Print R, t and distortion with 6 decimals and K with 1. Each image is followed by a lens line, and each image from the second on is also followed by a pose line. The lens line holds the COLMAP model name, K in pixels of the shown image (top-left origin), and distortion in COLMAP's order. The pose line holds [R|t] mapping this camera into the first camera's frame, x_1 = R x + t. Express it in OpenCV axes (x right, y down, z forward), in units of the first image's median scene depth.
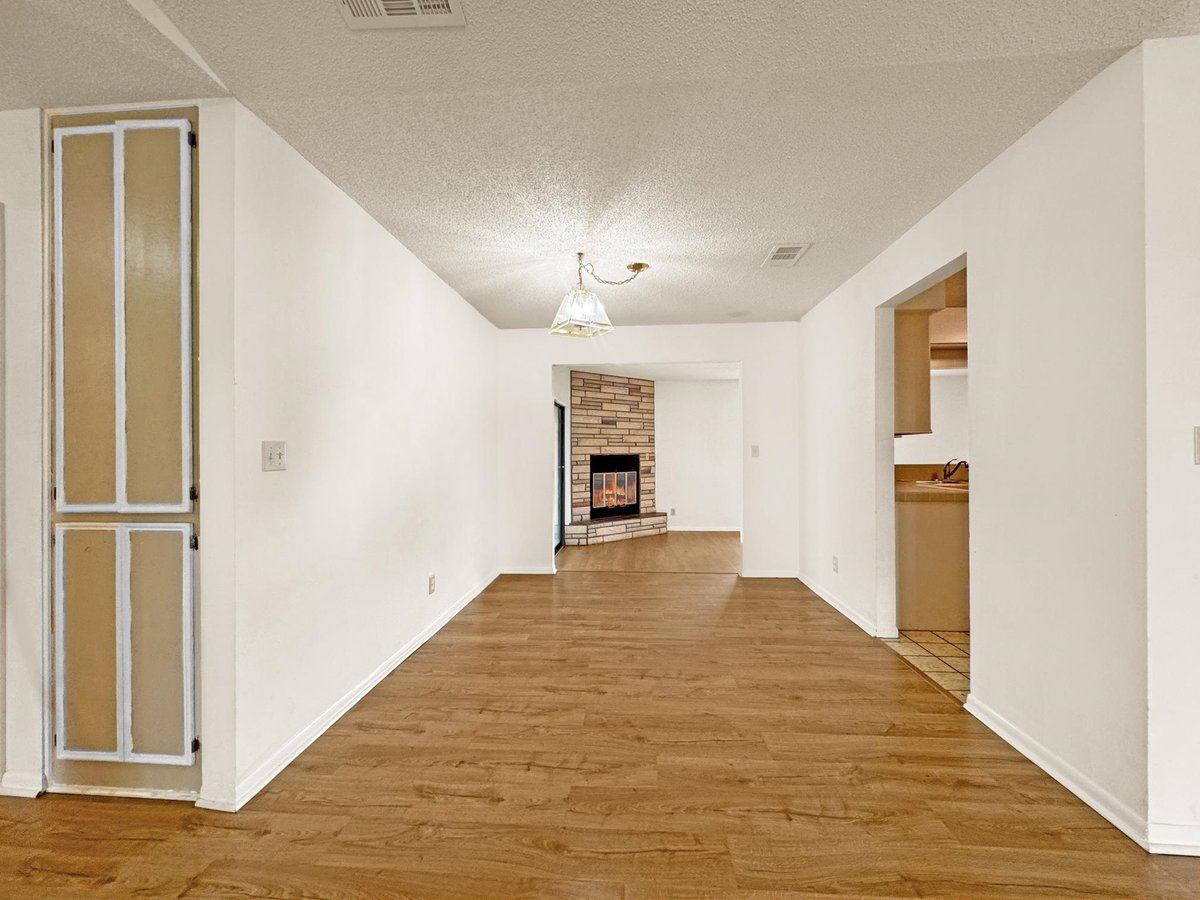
lens RADIAL K [[474.4, 0, 625.6], [0, 474.4, 451.6], [0, 0, 1]] dist [-0.005987, 0.000753]
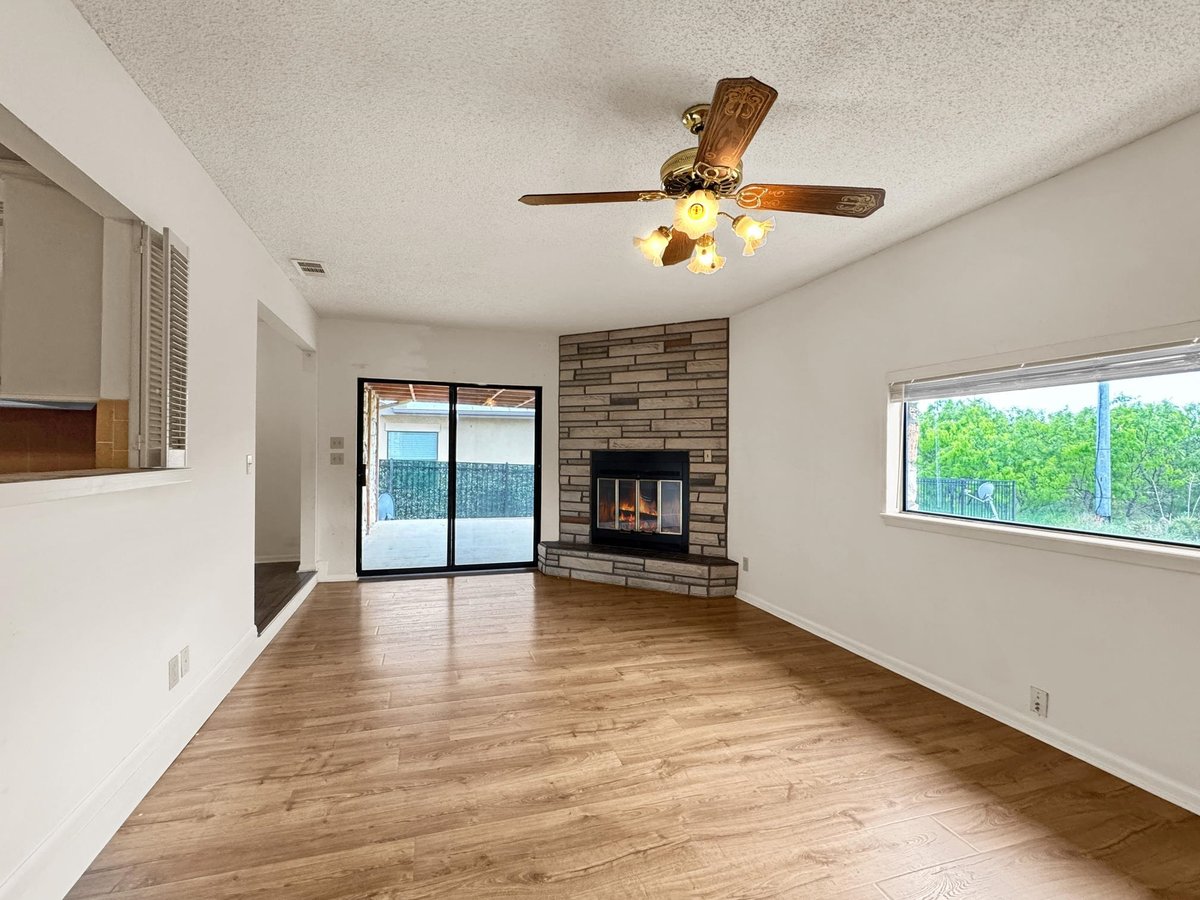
lens RADIAL K [[529.6, 0, 590.8], [0, 529.6, 449.9], [0, 0, 1]] dist [-0.001012, -0.000009]
pose [[0.372766, 0.006212, -0.927905, 0.614569], [-0.008227, 0.999960, 0.003389, 0.002883], [0.927889, 0.006371, 0.372802, 0.677760]]
